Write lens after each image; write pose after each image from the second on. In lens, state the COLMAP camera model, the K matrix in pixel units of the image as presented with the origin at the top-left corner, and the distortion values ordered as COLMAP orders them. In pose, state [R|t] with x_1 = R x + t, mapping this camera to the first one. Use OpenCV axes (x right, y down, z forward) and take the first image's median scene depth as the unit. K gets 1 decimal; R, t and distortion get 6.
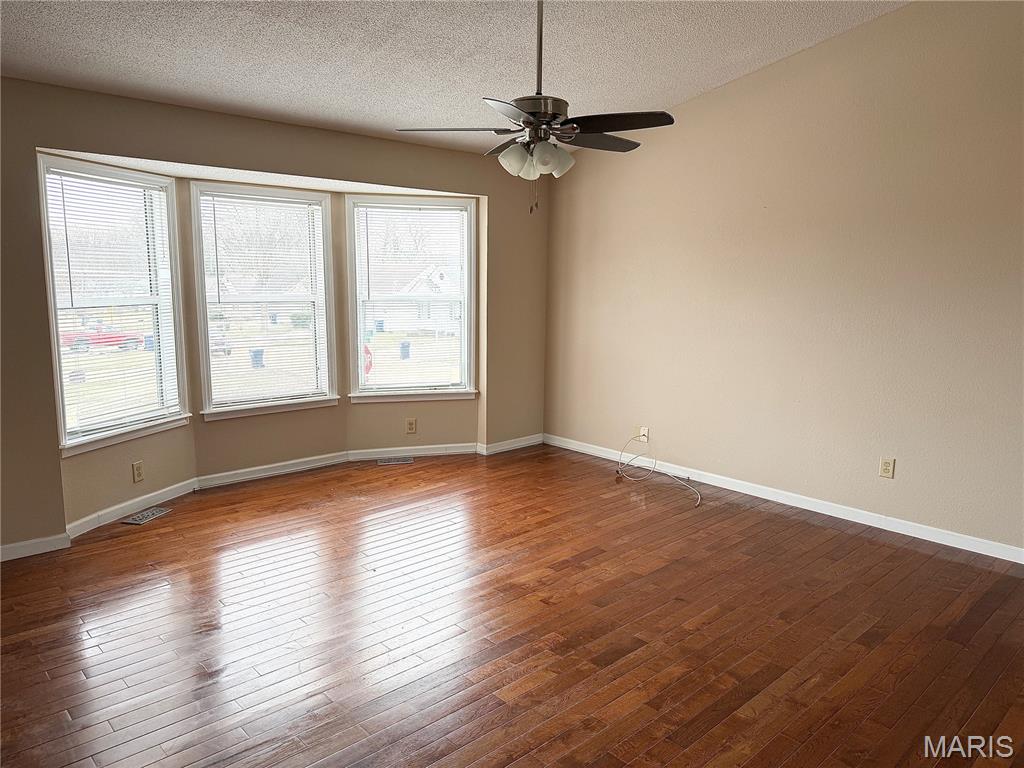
lens RADIAL K [[722.5, 0, 512.0], [0, 722.5, 384.0], [0, 0, 1]] dist [0.003281, 0.000983]
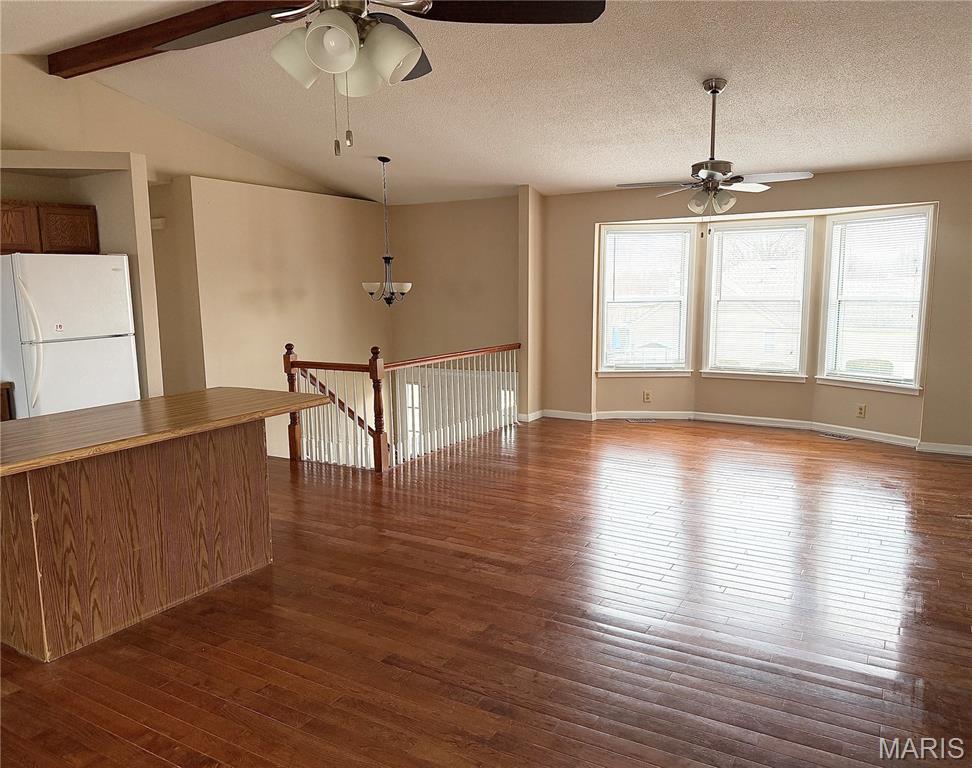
lens RADIAL K [[709.8, 0, 486.0], [0, 709.8, 384.0], [0, 0, 1]] dist [0.002627, 0.002331]
pose [[0.279595, 0.123836, -0.952098, 0.810045], [-0.125932, 0.987810, 0.091499, -0.012439], [0.951823, 0.094317, 0.291781, 0.108279]]
